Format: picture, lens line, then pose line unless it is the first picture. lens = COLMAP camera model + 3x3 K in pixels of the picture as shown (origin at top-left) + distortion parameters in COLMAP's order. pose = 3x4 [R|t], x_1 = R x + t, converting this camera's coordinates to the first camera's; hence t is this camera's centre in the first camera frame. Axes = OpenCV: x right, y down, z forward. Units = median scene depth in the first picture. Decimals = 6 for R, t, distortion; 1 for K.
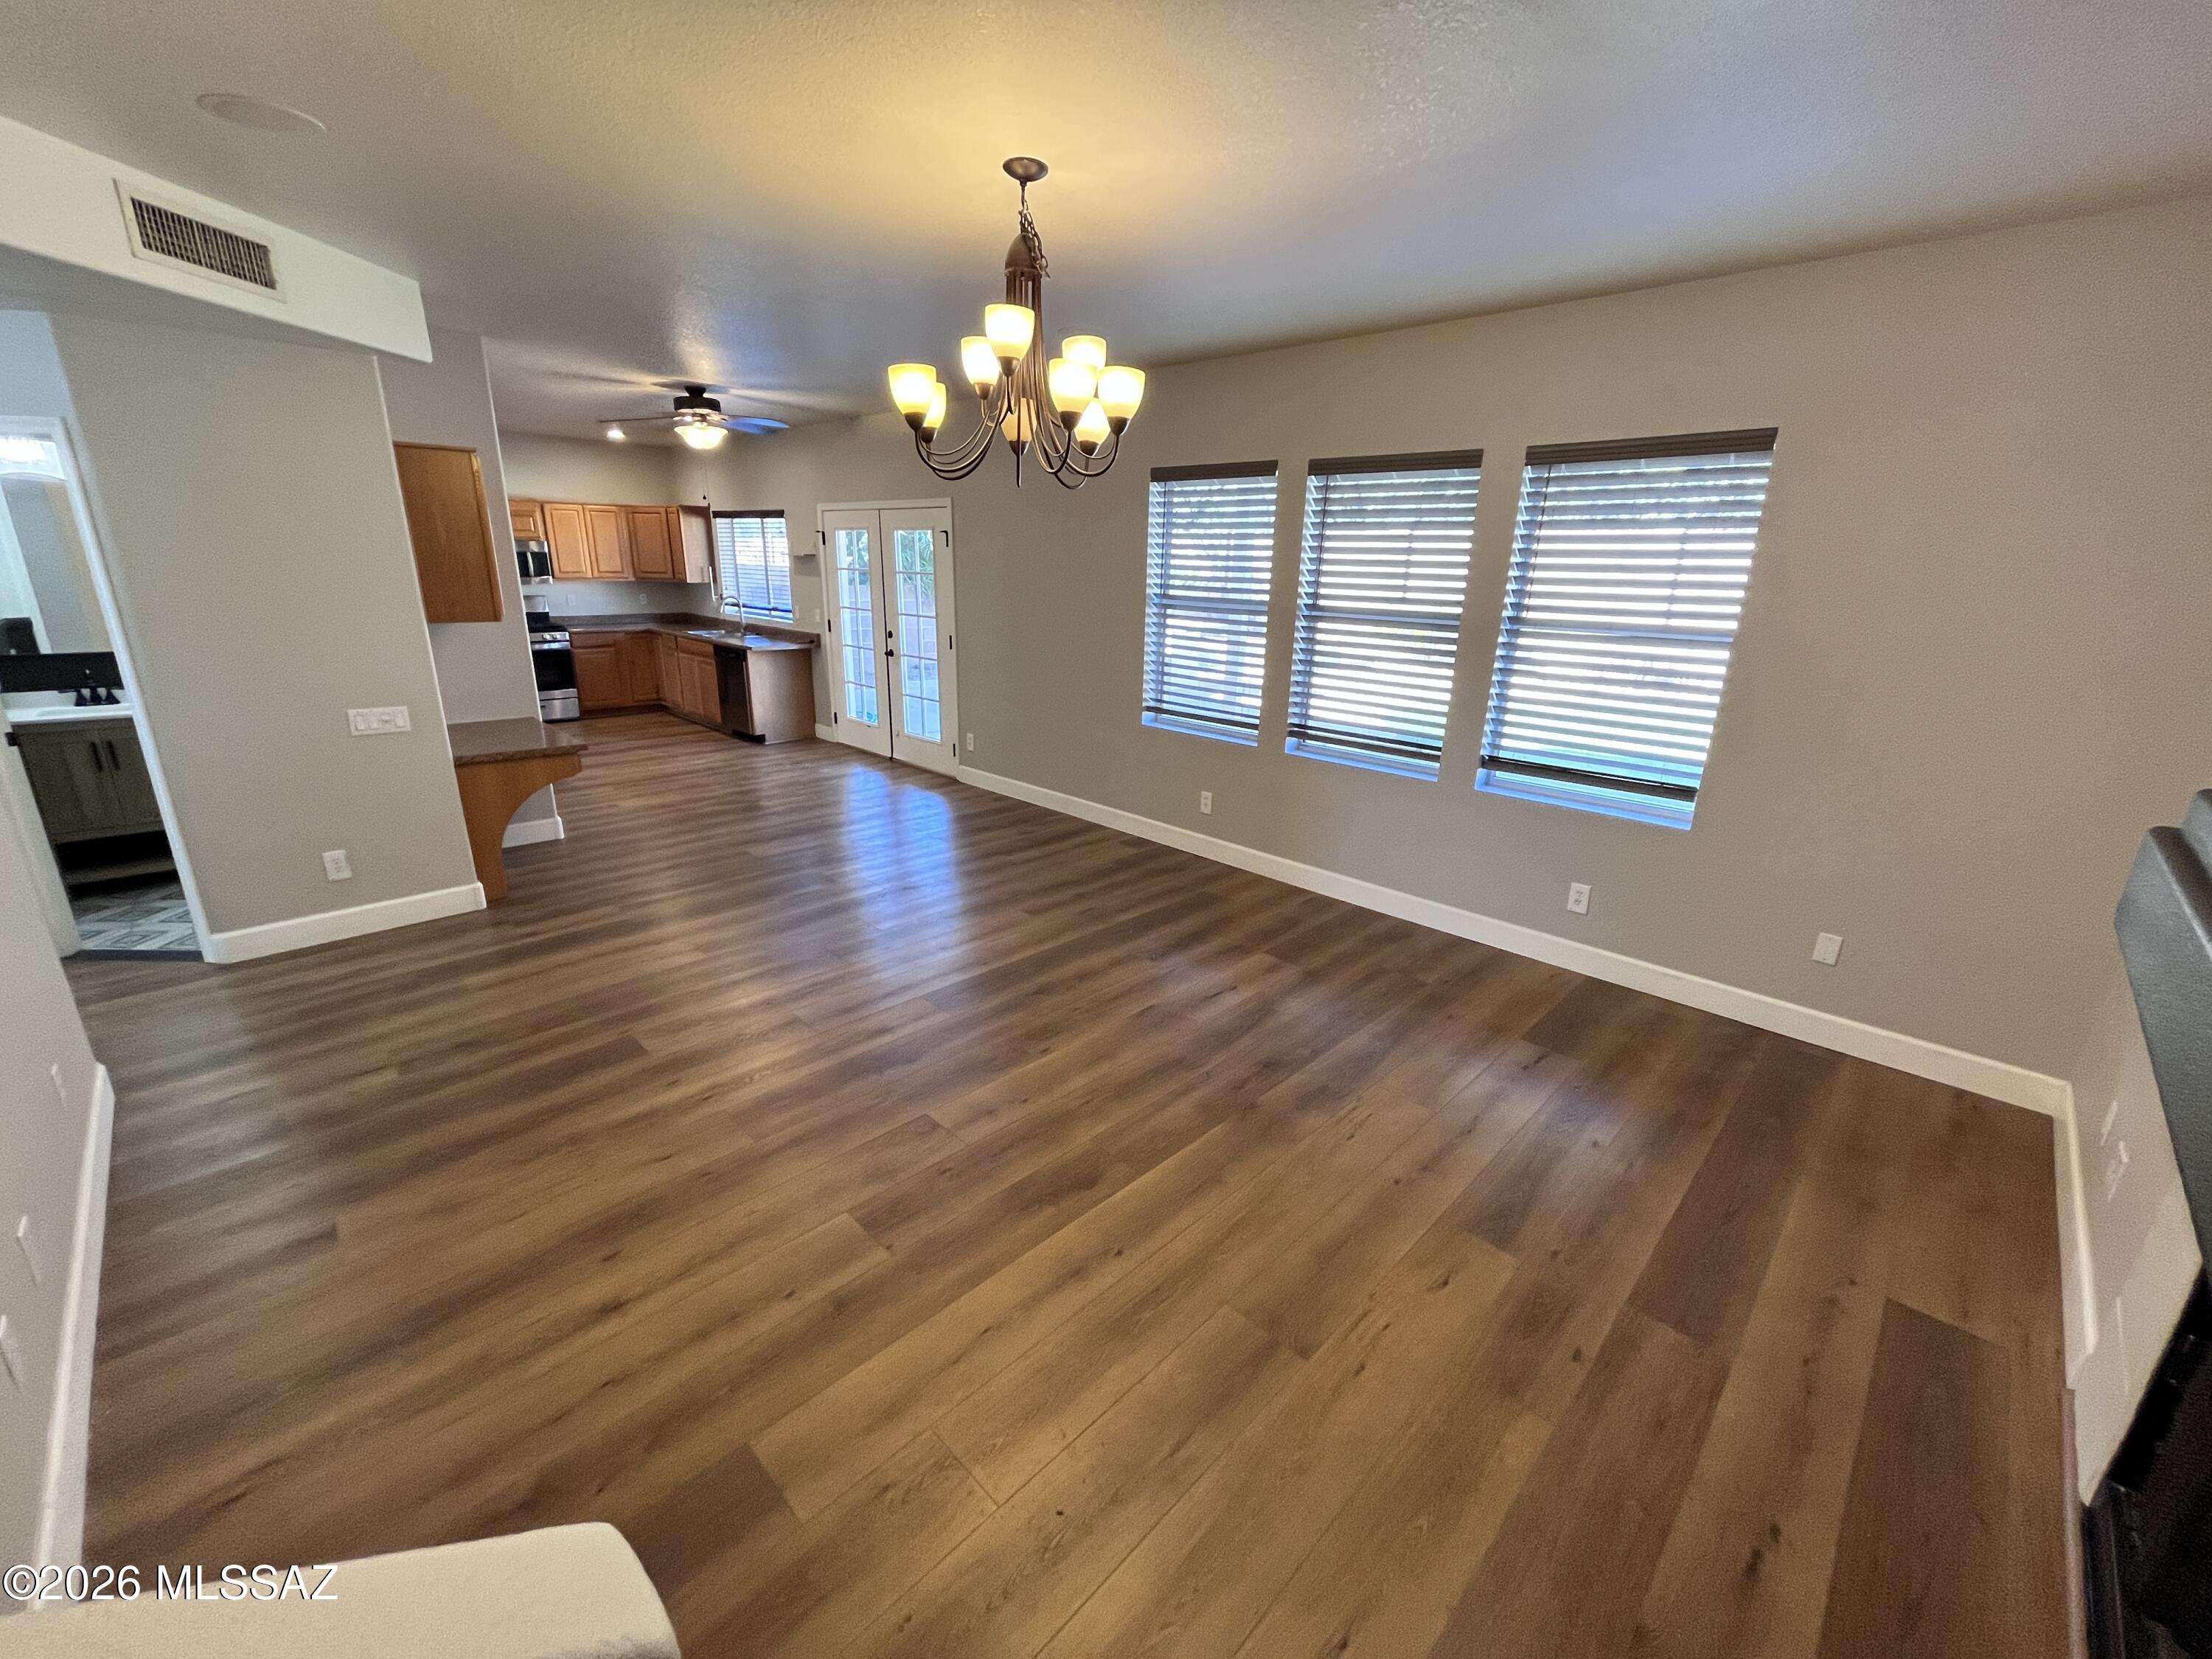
lens RADIAL K [[892.5, 0, 1122.3], [0, 892.5, 820.8], [0, 0, 1]] dist [-0.006407, 0.000024]
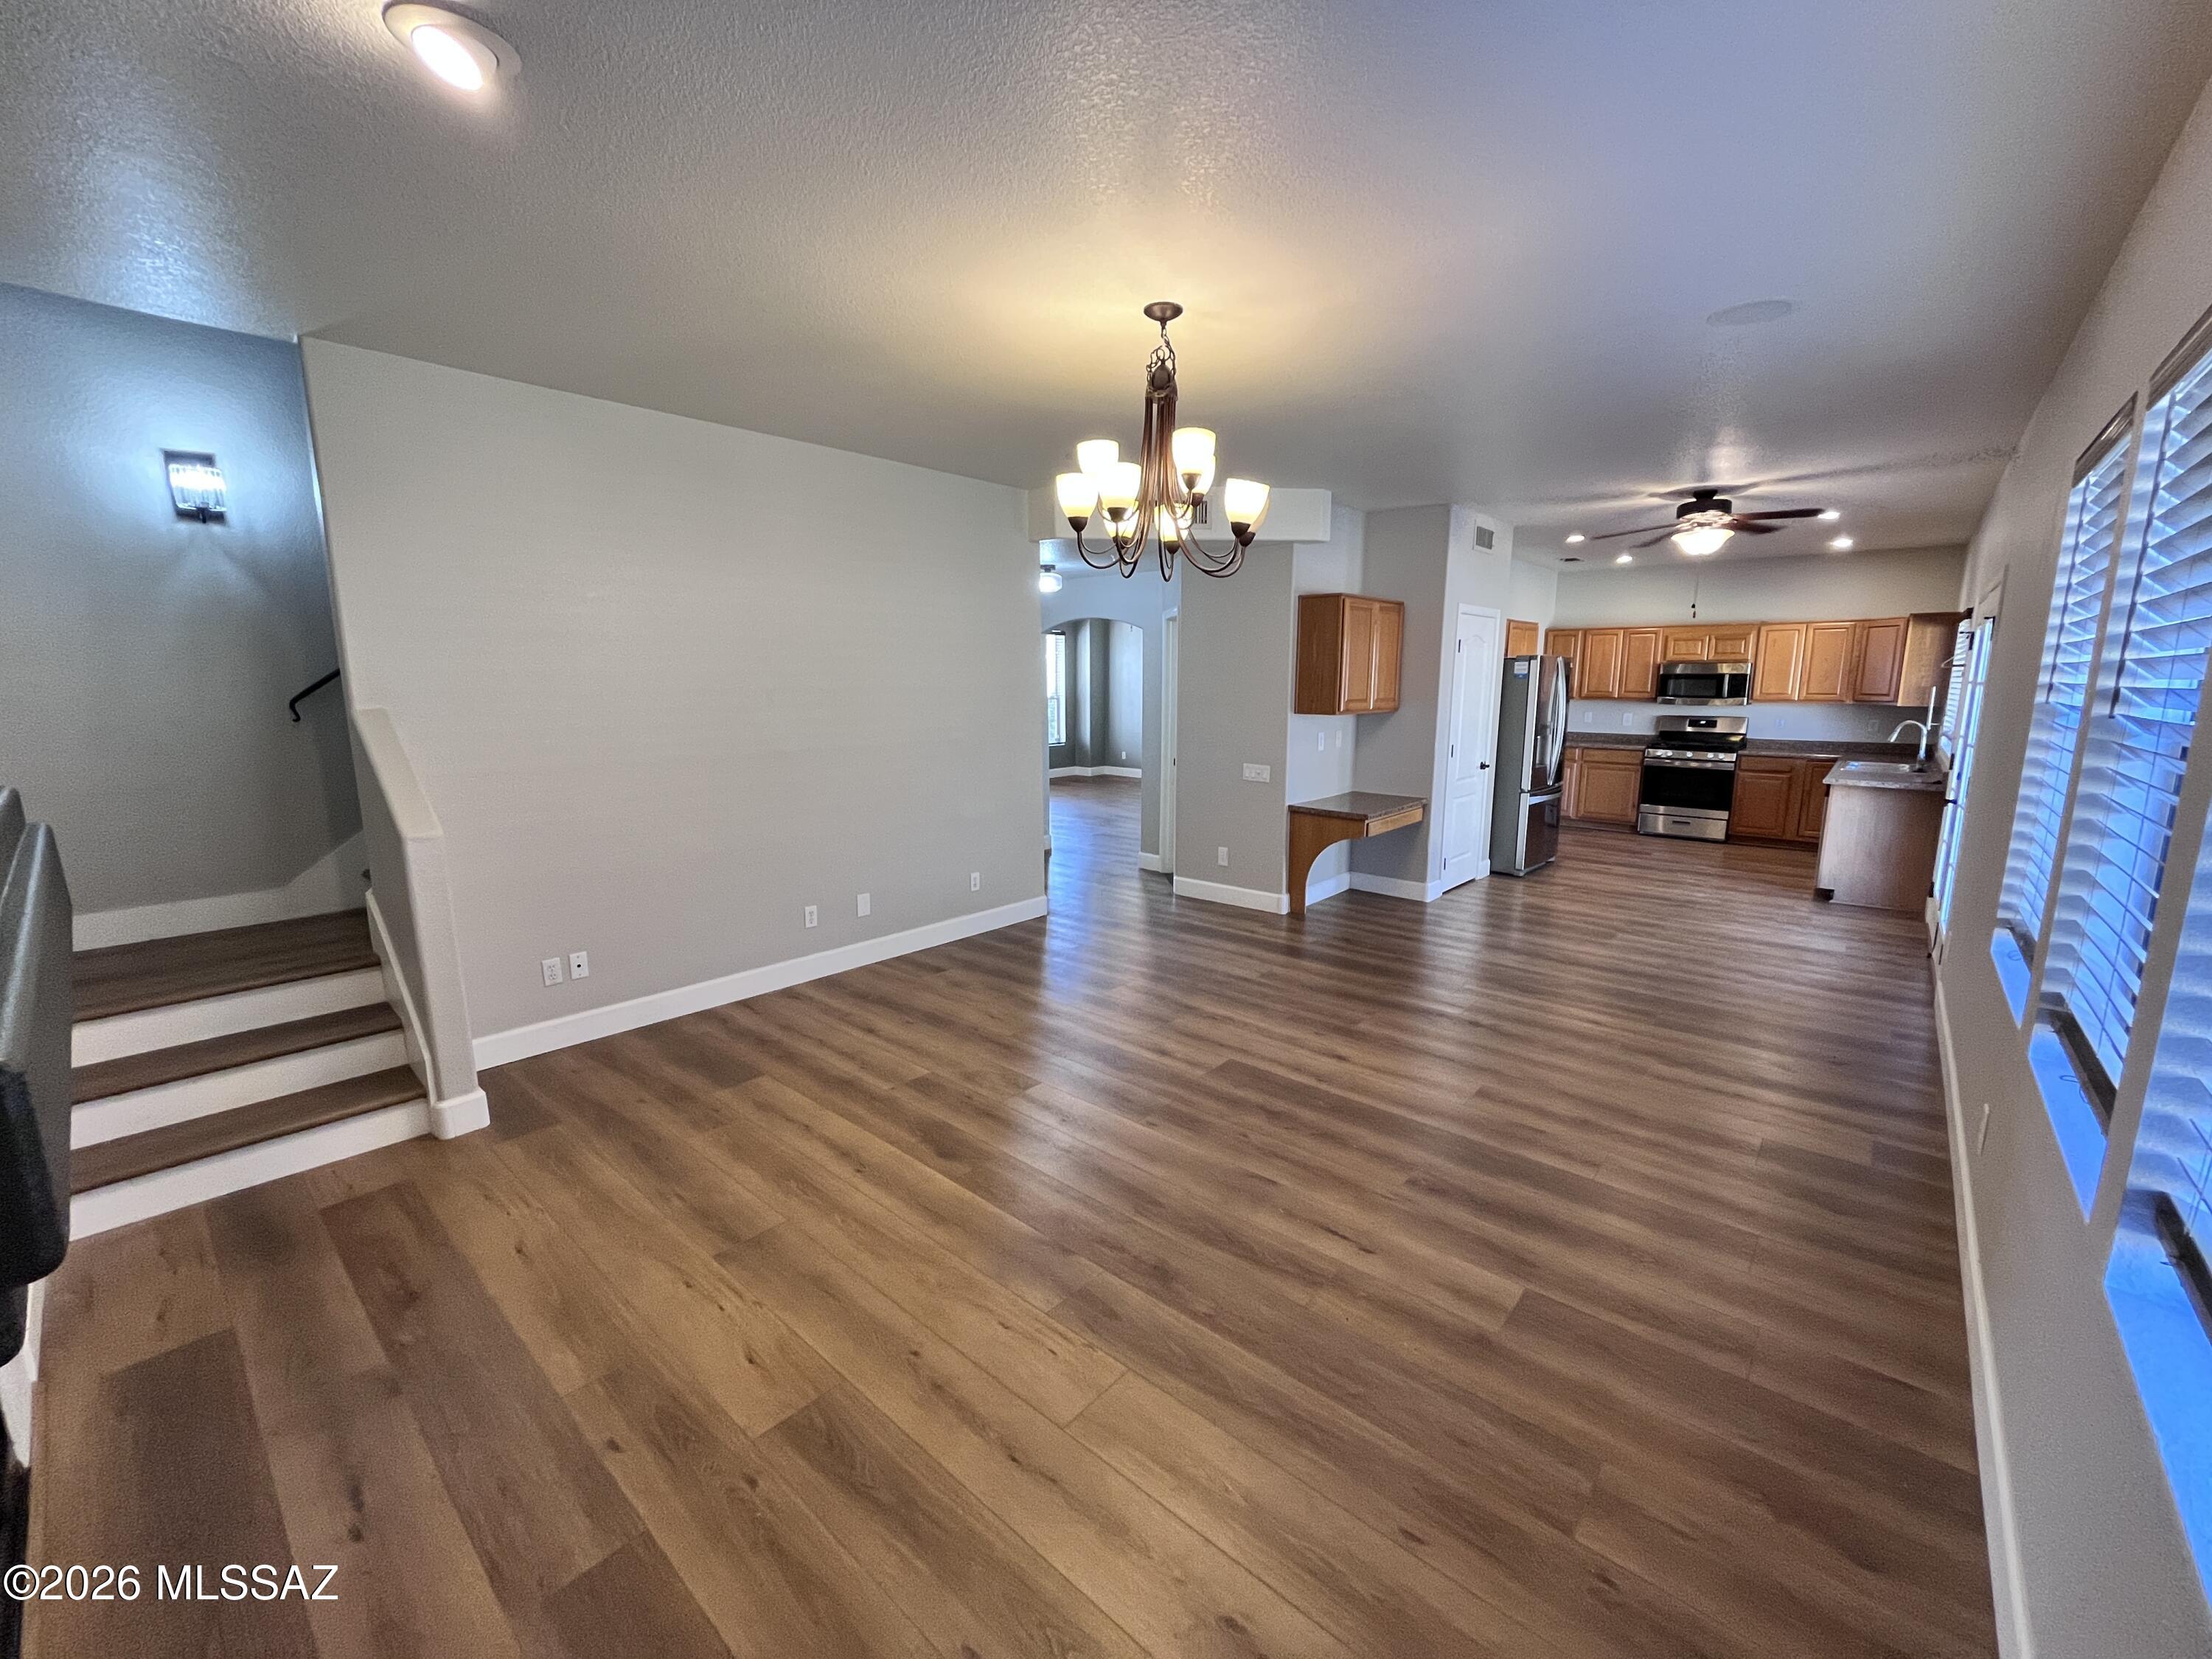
lens RADIAL K [[892.5, 0, 1119.6], [0, 892.5, 841.2], [0, 0, 1]] dist [-0.006407, 0.000024]
pose [[0.059619, 0.155398, -0.986051, 0.862996], [-0.280094, 0.950729, 0.132897, -0.170789], [0.958119, 0.268264, 0.100207, 0.790325]]
